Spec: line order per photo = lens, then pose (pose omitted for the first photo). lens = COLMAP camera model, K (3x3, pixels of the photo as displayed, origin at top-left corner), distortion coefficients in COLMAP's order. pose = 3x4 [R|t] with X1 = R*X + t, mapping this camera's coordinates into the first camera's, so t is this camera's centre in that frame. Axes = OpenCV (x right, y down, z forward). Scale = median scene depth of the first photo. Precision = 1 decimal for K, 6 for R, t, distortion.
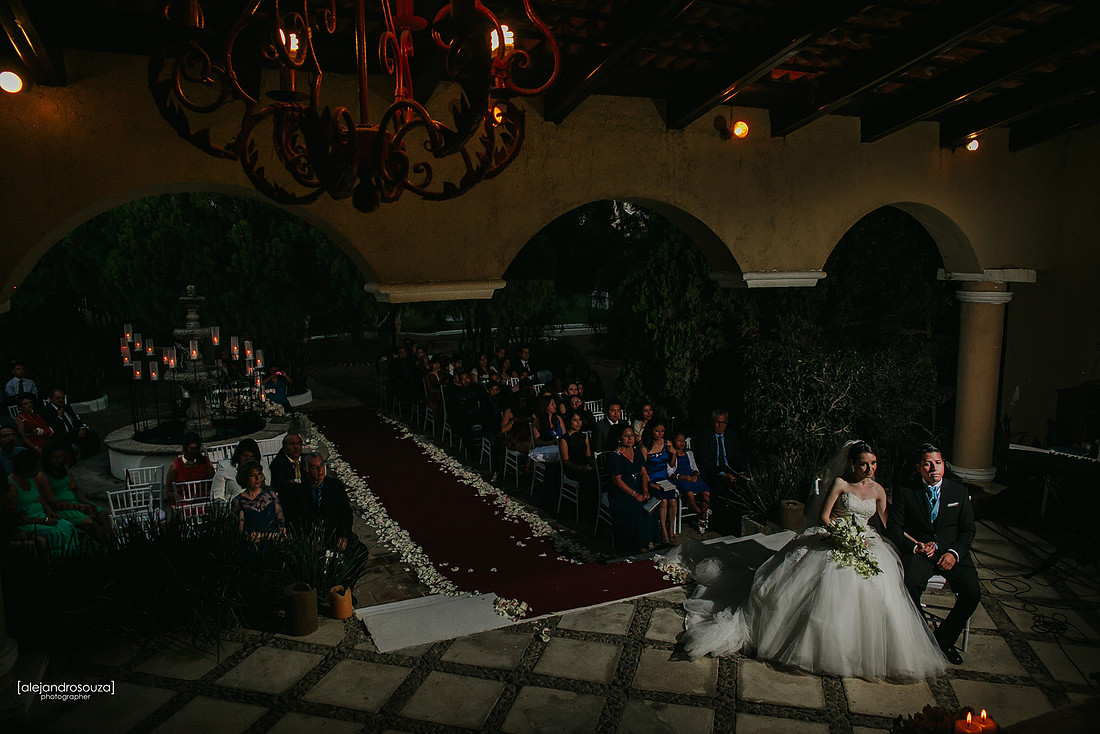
lens RADIAL K [[888.9, 0, 615.5], [0, 888.9, 334.0], [0, 0, 1]] dist [-0.121623, 0.138526]
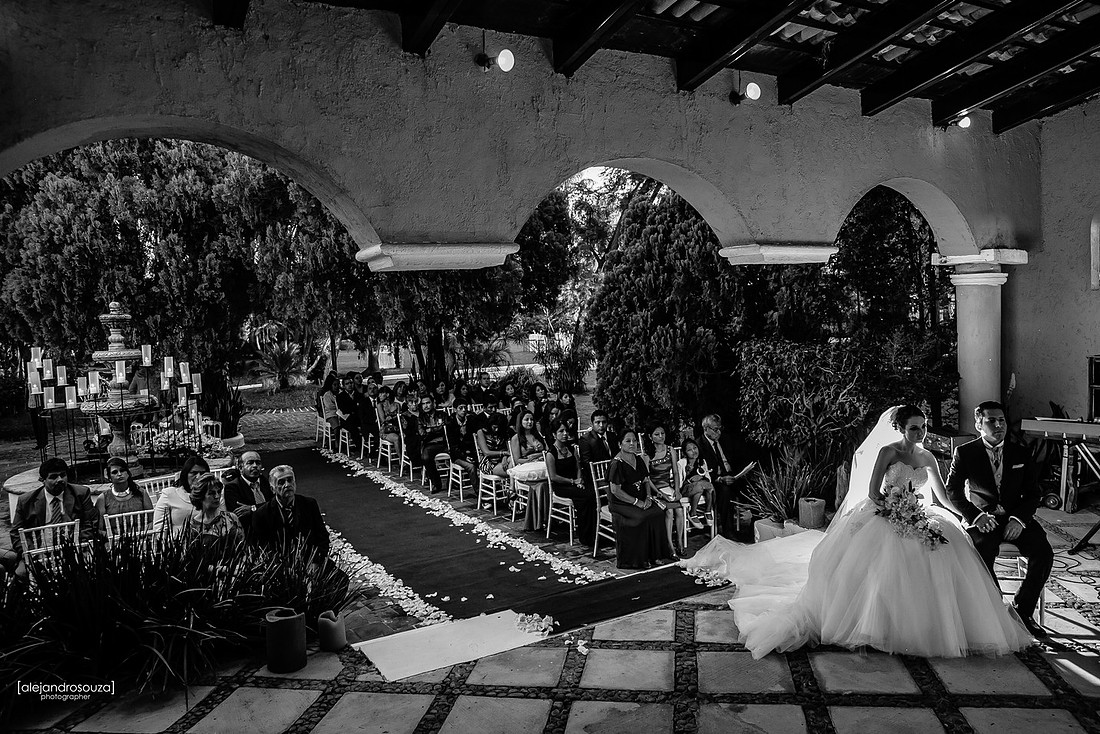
lens RADIAL K [[888.9, 0, 615.5], [0, 888.9, 334.0], [0, 0, 1]] dist [-0.121623, 0.138526]
pose [[0.991266, -0.035556, 0.126990, -0.118419], [0.047697, 0.994440, -0.093879, 0.097287], [-0.122946, 0.099116, 0.987451, 0.095007]]
